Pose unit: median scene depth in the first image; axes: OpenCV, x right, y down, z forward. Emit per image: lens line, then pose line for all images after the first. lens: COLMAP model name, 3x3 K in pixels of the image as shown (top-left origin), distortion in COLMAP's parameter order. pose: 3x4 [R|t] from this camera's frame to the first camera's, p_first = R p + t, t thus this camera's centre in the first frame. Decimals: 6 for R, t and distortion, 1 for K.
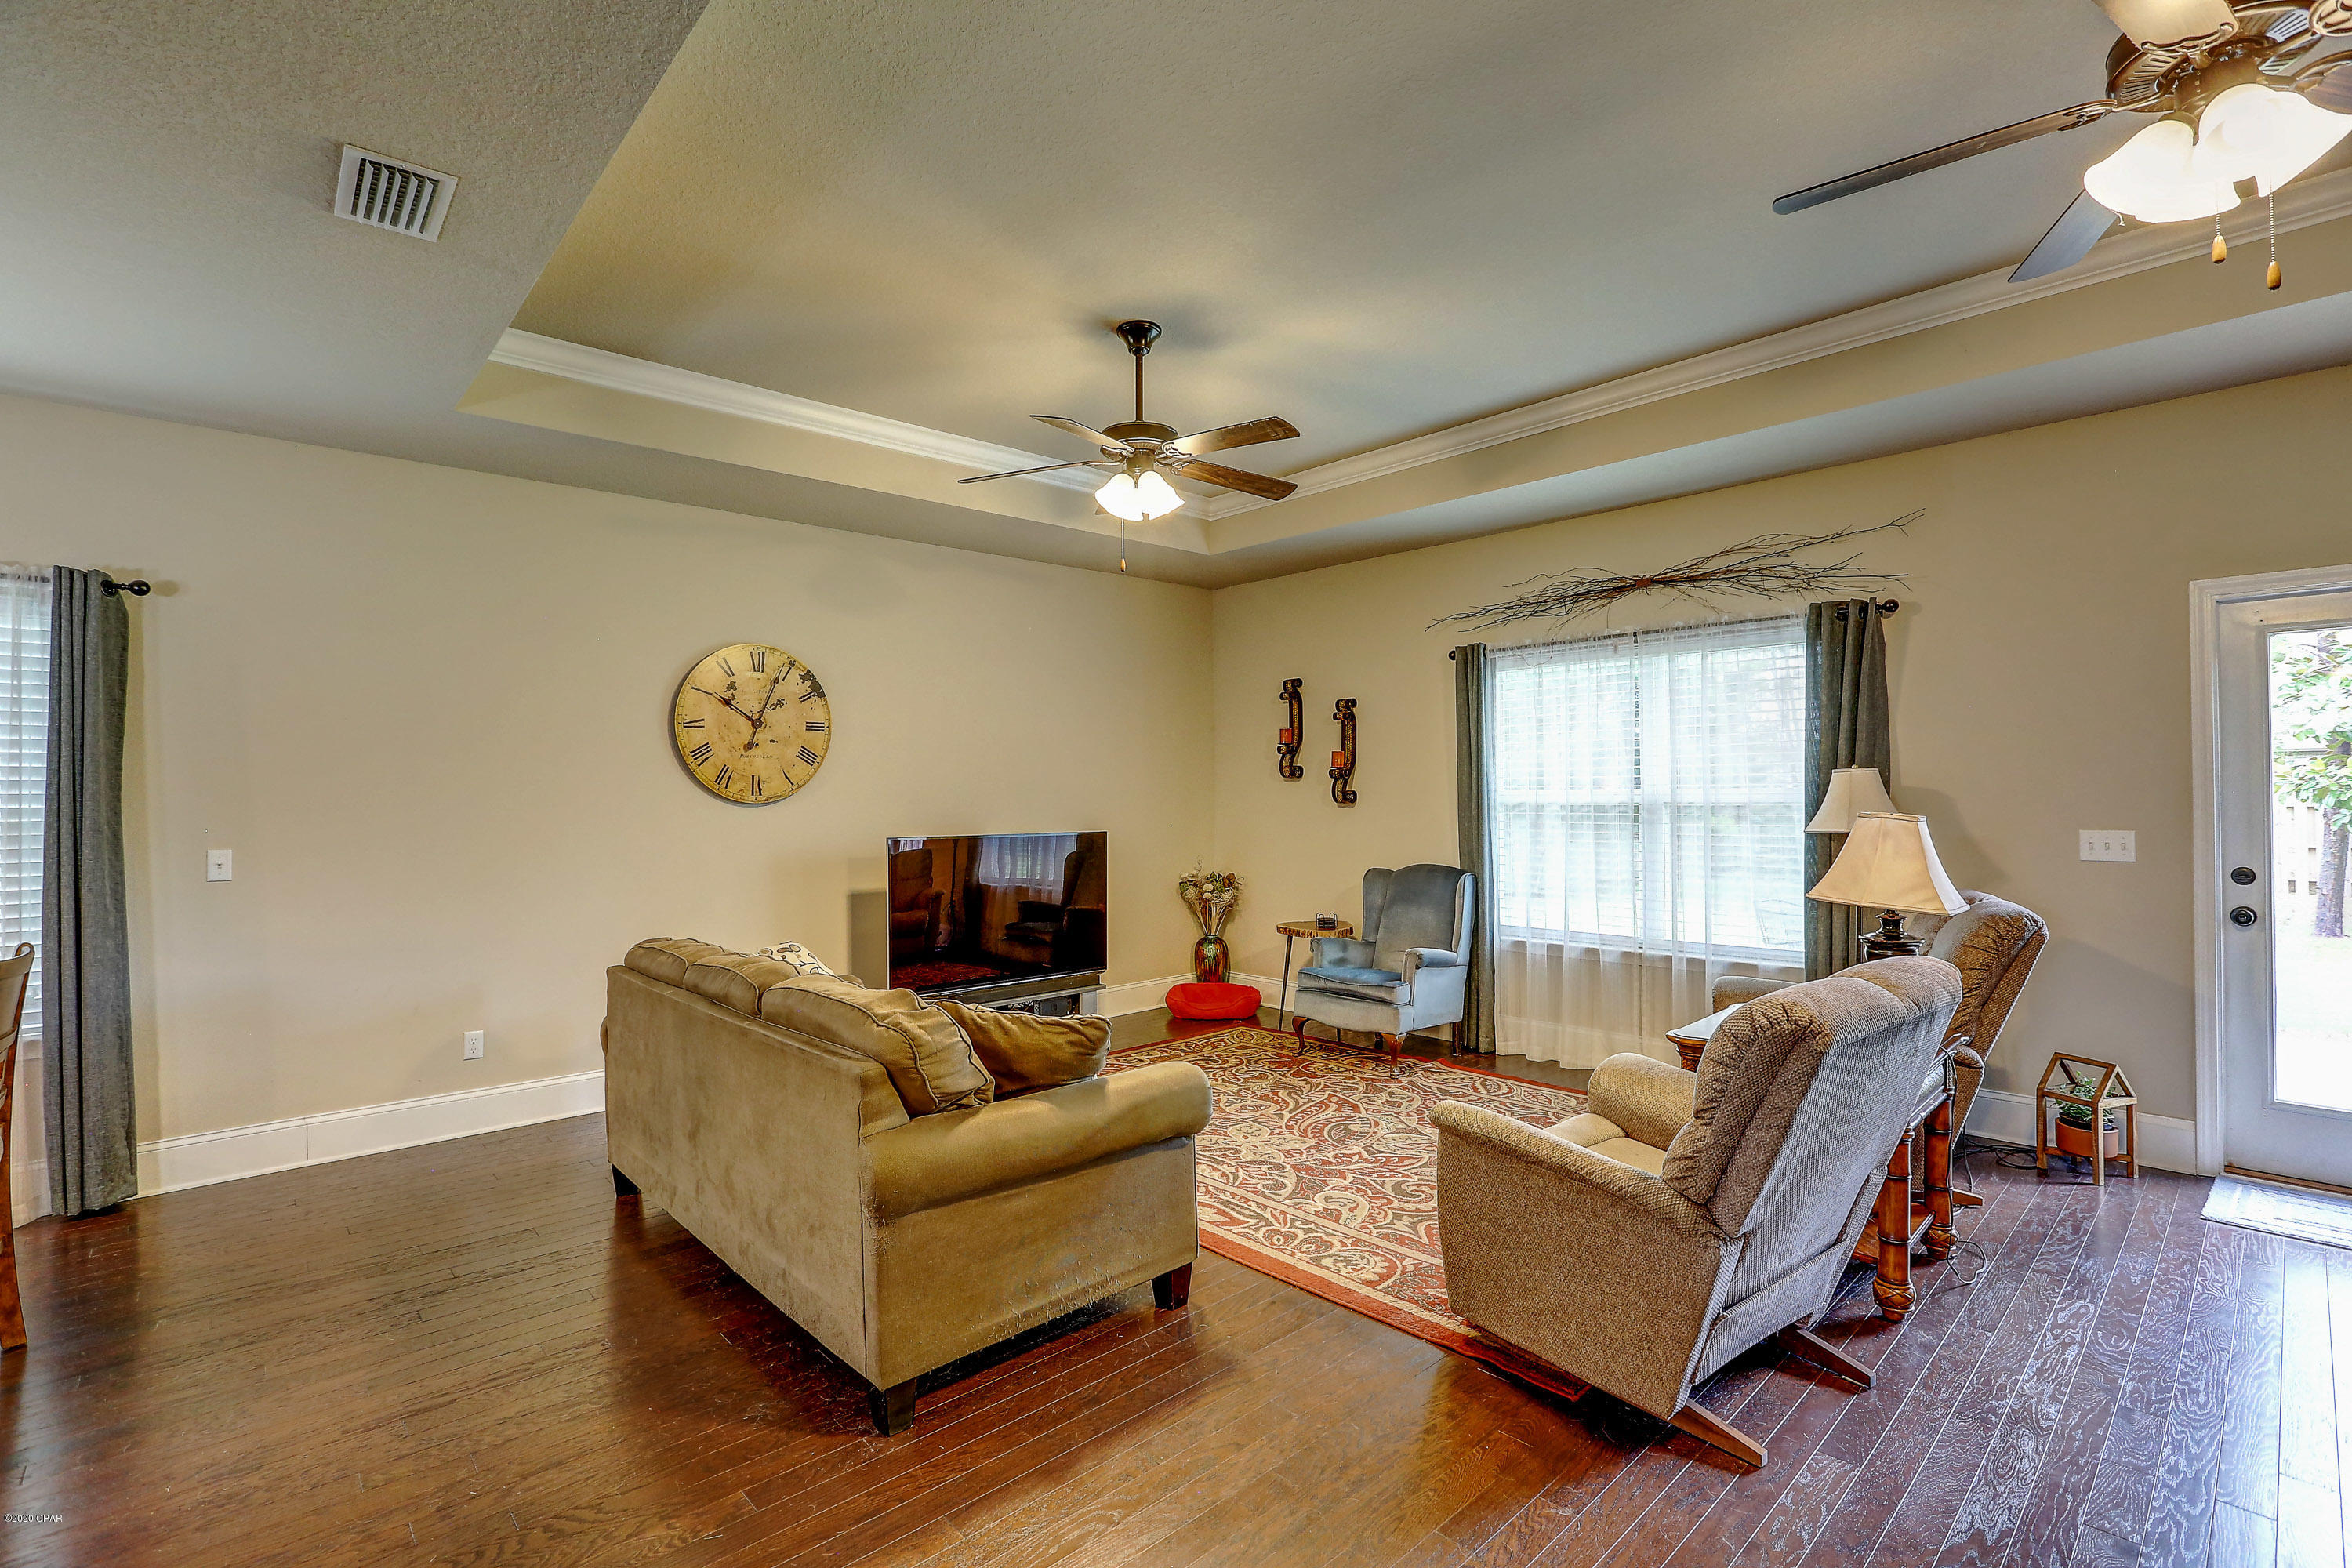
lens RADIAL K [[1072.6, 0, 1170.7], [0, 1072.6, 777.9], [0, 0, 1]] dist [-0.058084, 0.021921]
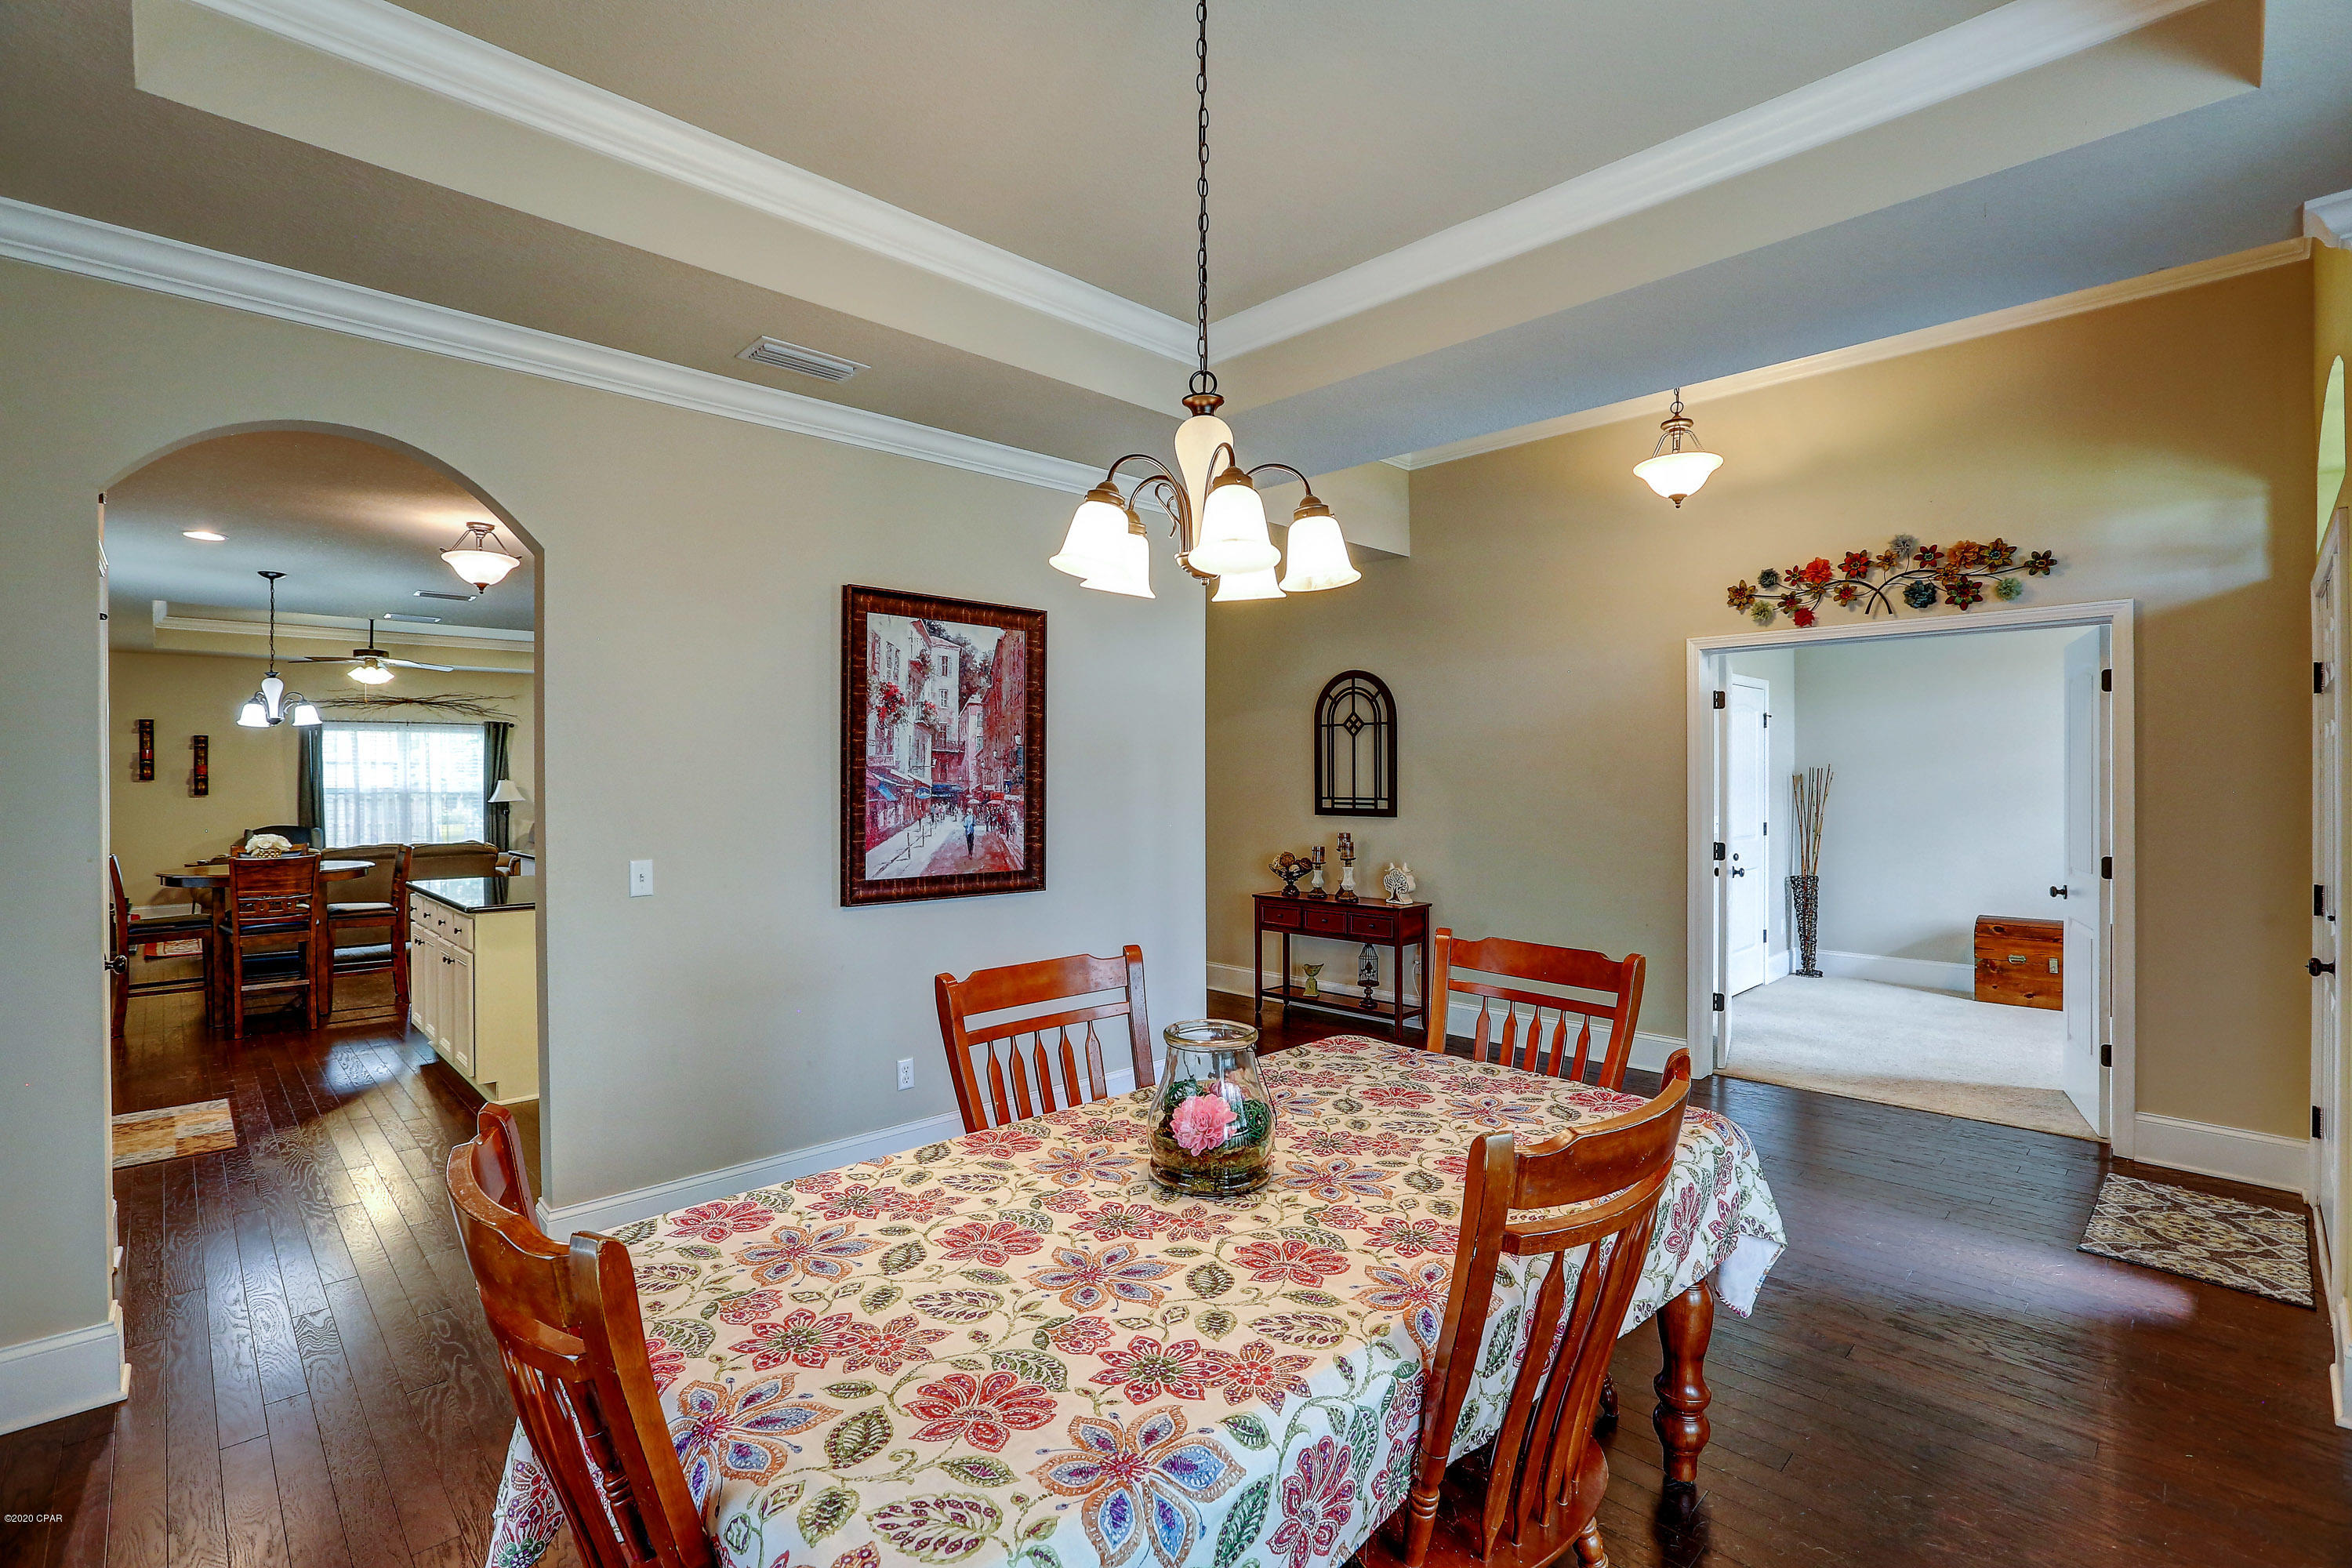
lens RADIAL K [[1072.6, 0, 1170.7], [0, 1072.6, 777.9], [0, 0, 1]] dist [-0.058084, 0.021921]
pose [[-0.013681, 0.004270, 0.999897, -2.204749], [-0.008983, 0.999950, -0.004394, -0.018237], [-0.999866, -0.009042, -0.013642, -0.787168]]
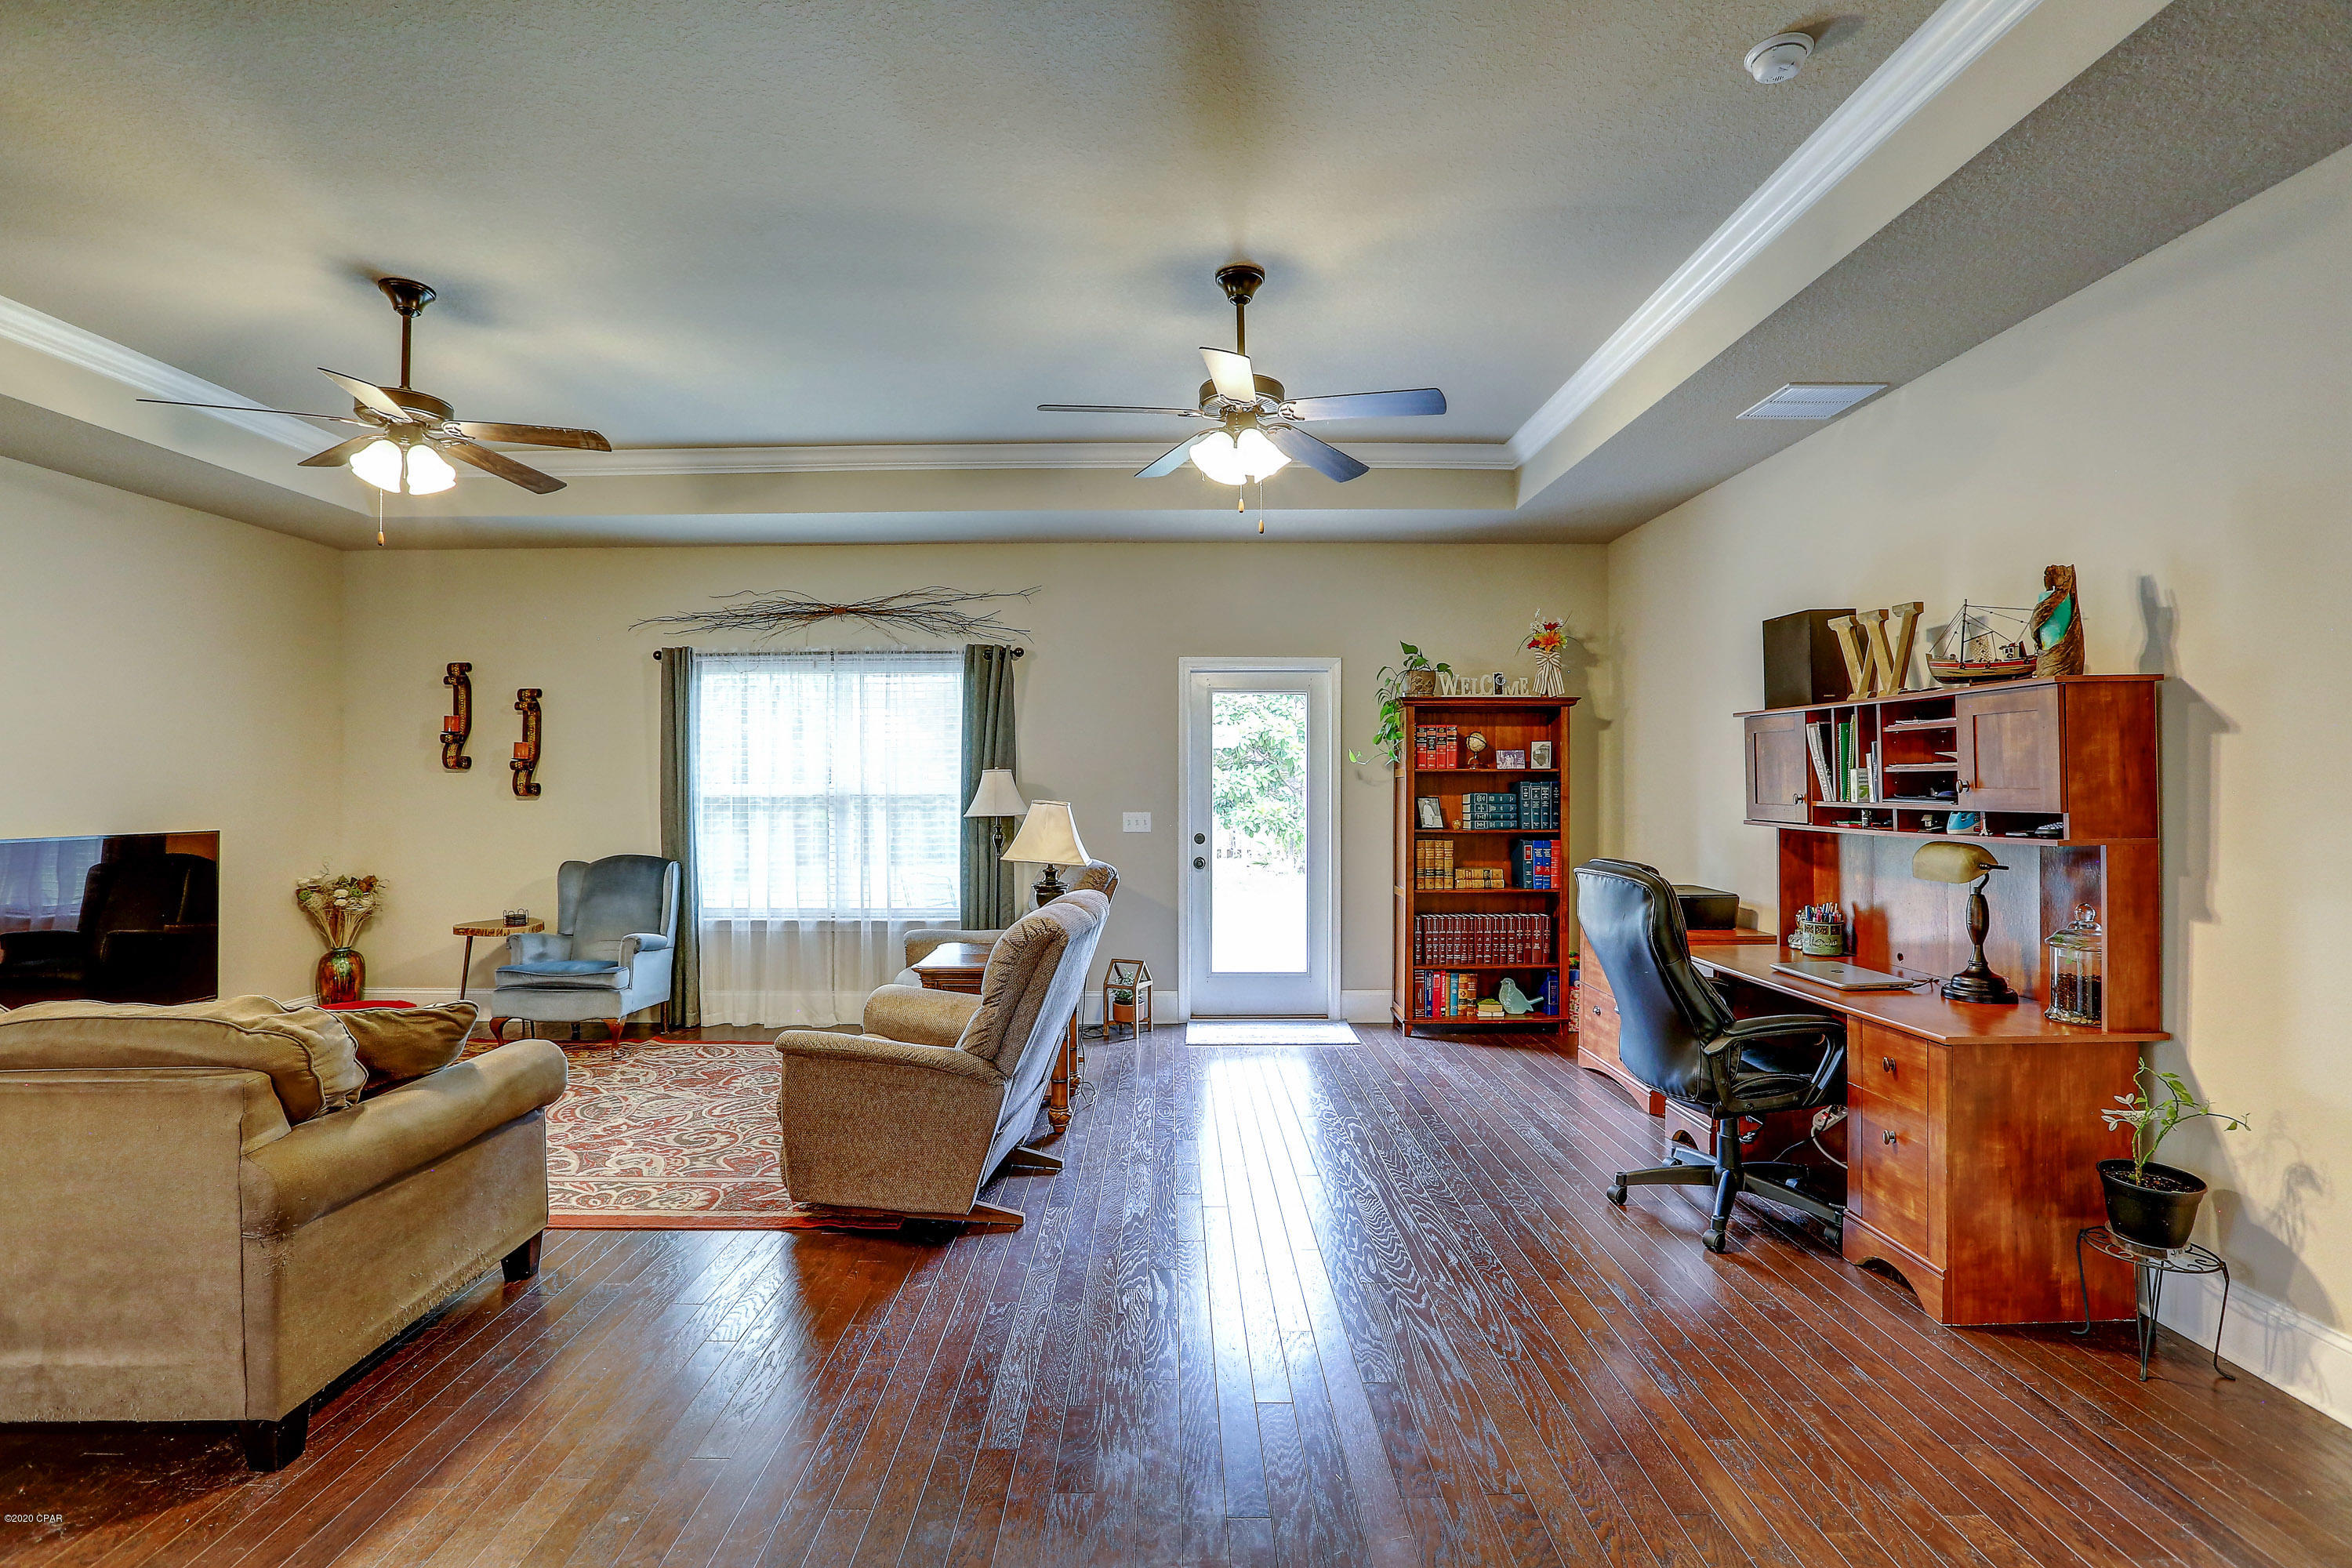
lens RADIAL K [[1072.6, 0, 1170.7], [0, 1072.6, 777.9], [0, 0, 1]] dist [-0.058084, 0.021921]
pose [[0.674928, 0.010381, 0.737810, -0.209088], [-0.013572, 0.999907, -0.001653, 0.001184], [-0.737759, -0.008897, 0.675006, -0.099502]]
